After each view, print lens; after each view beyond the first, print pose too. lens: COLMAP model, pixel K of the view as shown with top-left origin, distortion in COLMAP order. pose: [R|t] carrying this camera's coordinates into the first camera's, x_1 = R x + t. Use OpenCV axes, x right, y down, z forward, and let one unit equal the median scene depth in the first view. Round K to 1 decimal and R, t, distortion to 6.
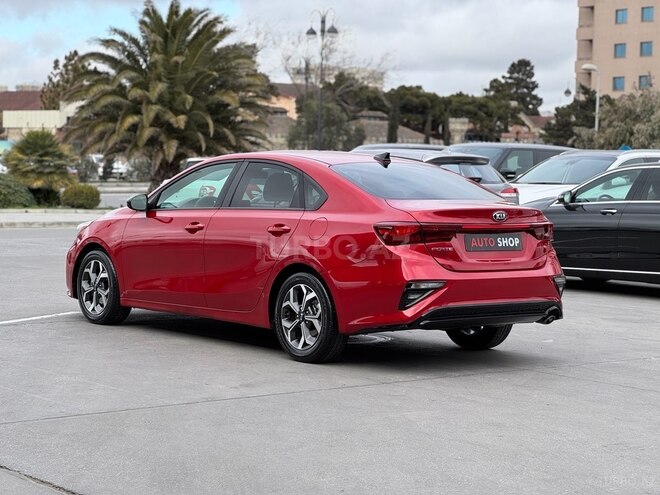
lens RADIAL K [[1467.5, 0, 330.0], [0, 1467.5, 247.5], [0, 0, 1]] dist [0.014488, 2.623587]
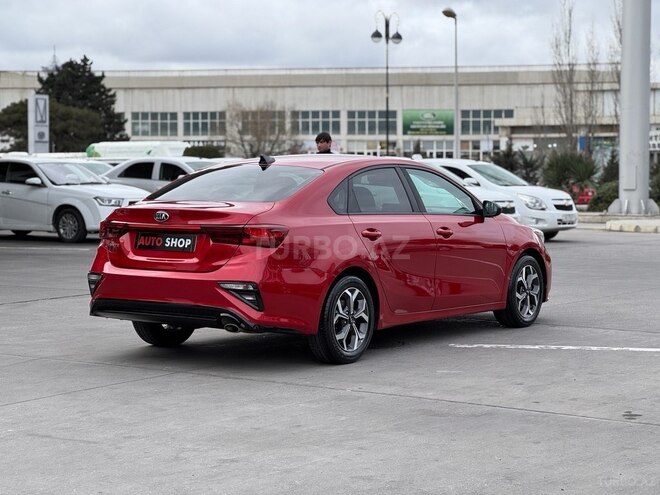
lens RADIAL K [[1482.3, 0, 330.0], [0, 1482.3, 247.5], [0, 0, 1]] dist [-0.358648, 14.961116]
pose [[0.270626, 0.035073, -0.962046, 0.904685], [-0.050399, 0.998482, 0.022224, -0.022705], [0.961364, 0.042471, 0.271982, 0.672308]]
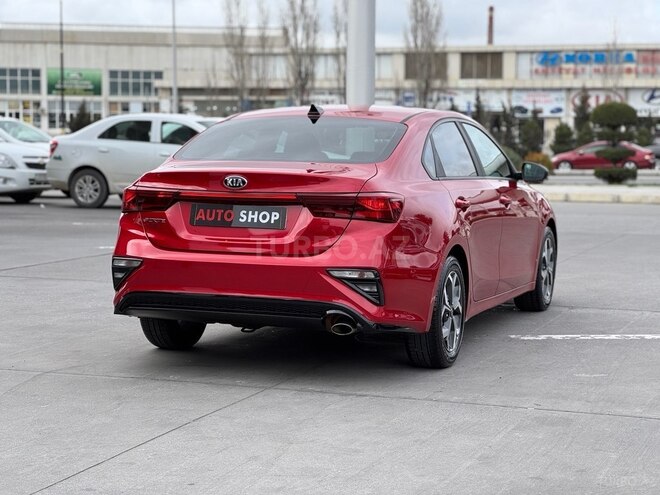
lens RADIAL K [[1467.5, 0, 330.0], [0, 1467.5, 247.5], [0, 0, 1]] dist [0.014488, 2.623587]
pose [[0.508060, 0.054259, -0.859611, 0.639854], [-0.048073, 0.998244, 0.034598, -0.012887], [0.859979, 0.023746, 0.509777, 0.527309]]
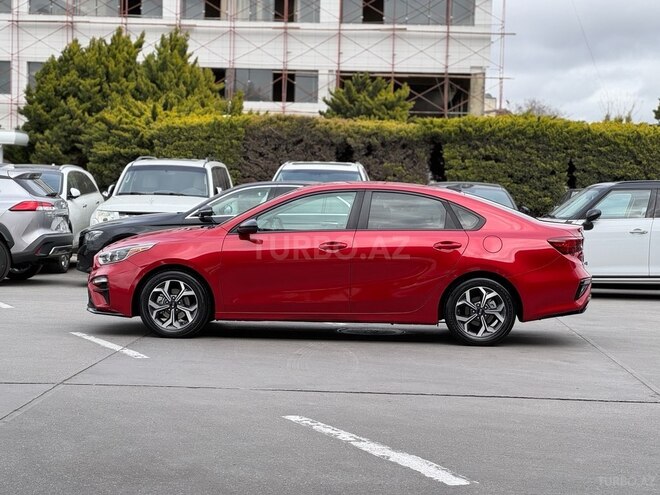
lens RADIAL K [[1467.5, 0, 330.0], [0, 1467.5, 247.5], [0, 0, 1]] dist [0.014488, 2.623587]
pose [[0.668544, -0.035278, 0.742835, -0.888127], [0.032180, 0.999311, 0.018497, -0.031788], [-0.742976, 0.011538, 0.669219, 0.183933]]
